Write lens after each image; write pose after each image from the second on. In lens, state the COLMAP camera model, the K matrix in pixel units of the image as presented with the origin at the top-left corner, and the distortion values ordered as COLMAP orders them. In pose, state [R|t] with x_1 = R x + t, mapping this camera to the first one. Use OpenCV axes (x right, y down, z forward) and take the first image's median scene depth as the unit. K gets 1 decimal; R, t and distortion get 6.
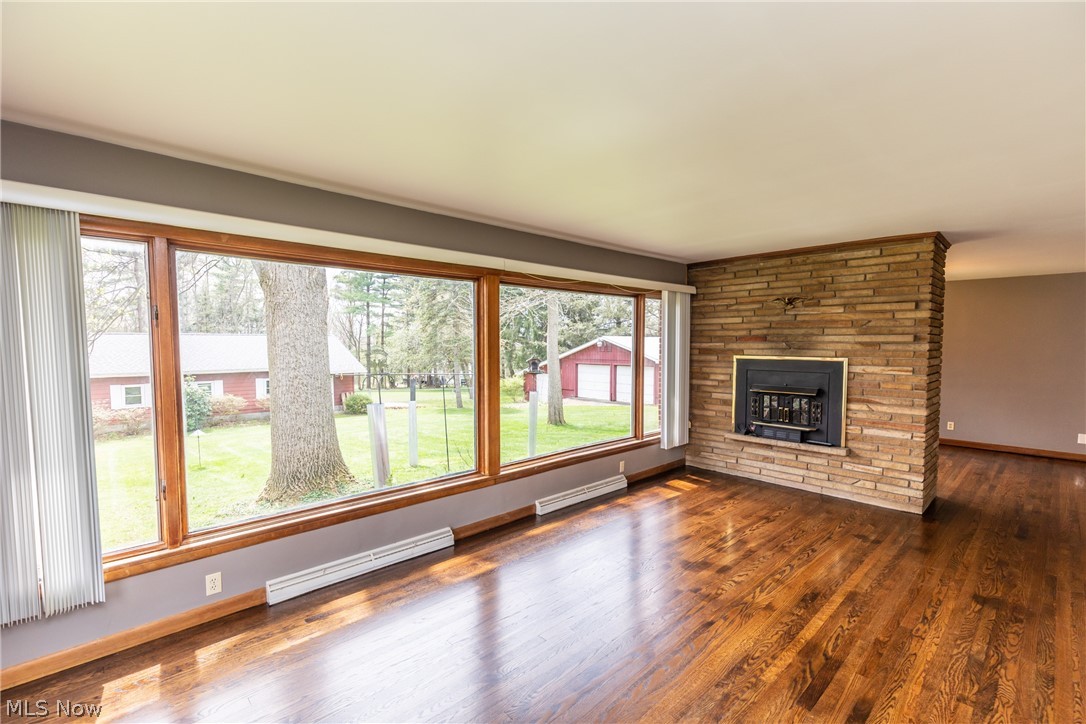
lens RADIAL K [[489.8, 0, 550.9], [0, 489.8, 368.2], [0, 0, 1]] dist [0.004958, -0.000881]
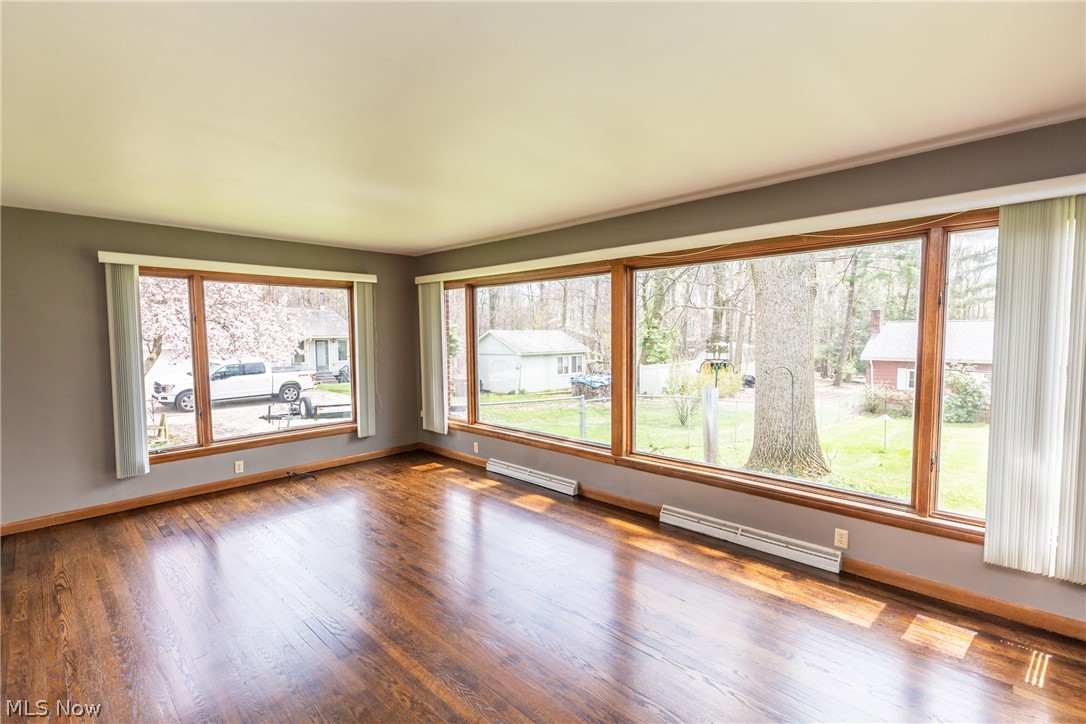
lens RADIAL K [[489.8, 0, 550.5], [0, 489.8, 363.8], [0, 0, 1]] dist [0.004958, -0.000881]
pose [[0.043279, 0.061165, -0.997189, 0.754842], [-0.044667, 0.997245, 0.059230, -0.028699], [0.998064, 0.041978, 0.045892, 0.661436]]
